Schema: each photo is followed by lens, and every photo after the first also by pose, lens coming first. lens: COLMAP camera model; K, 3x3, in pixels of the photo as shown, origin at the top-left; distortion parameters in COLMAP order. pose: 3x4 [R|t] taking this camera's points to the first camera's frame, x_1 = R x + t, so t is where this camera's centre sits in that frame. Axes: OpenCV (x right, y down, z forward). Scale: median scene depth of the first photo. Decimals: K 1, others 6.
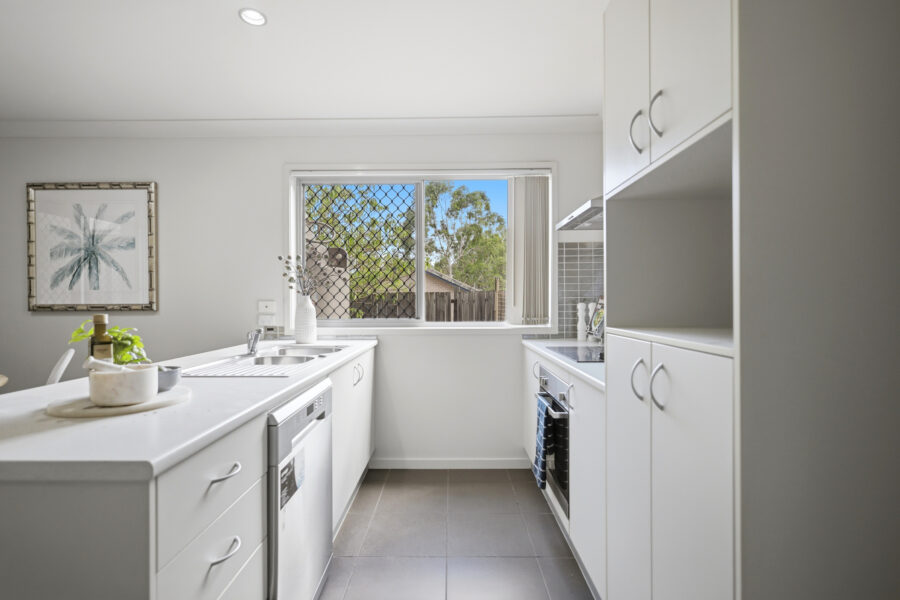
lens RADIAL K [[454.6, 0, 451.1], [0, 454.6, 309.0], [0, 0, 1]] dist [0.000847, 0.001096]
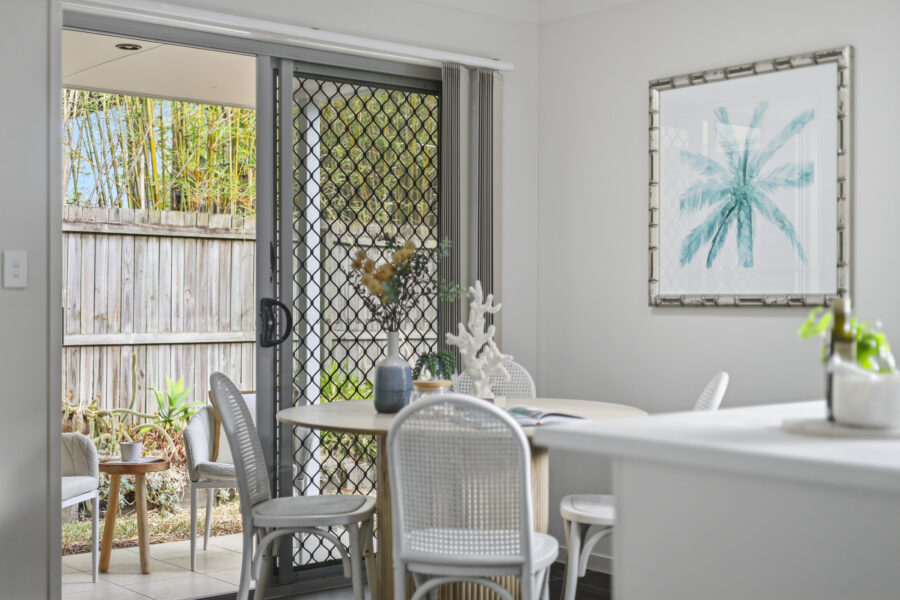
lens RADIAL K [[1260.7, 0, 449.1], [0, 1260.7, 308.8], [0, 0, 1]] dist [0.006453, 0.000000]
pose [[0.653790, 0.008404, -0.756629, 0.098036], [-0.009704, 0.999949, 0.002722, 0.005603], [0.756614, 0.005563, 0.653839, -0.216268]]
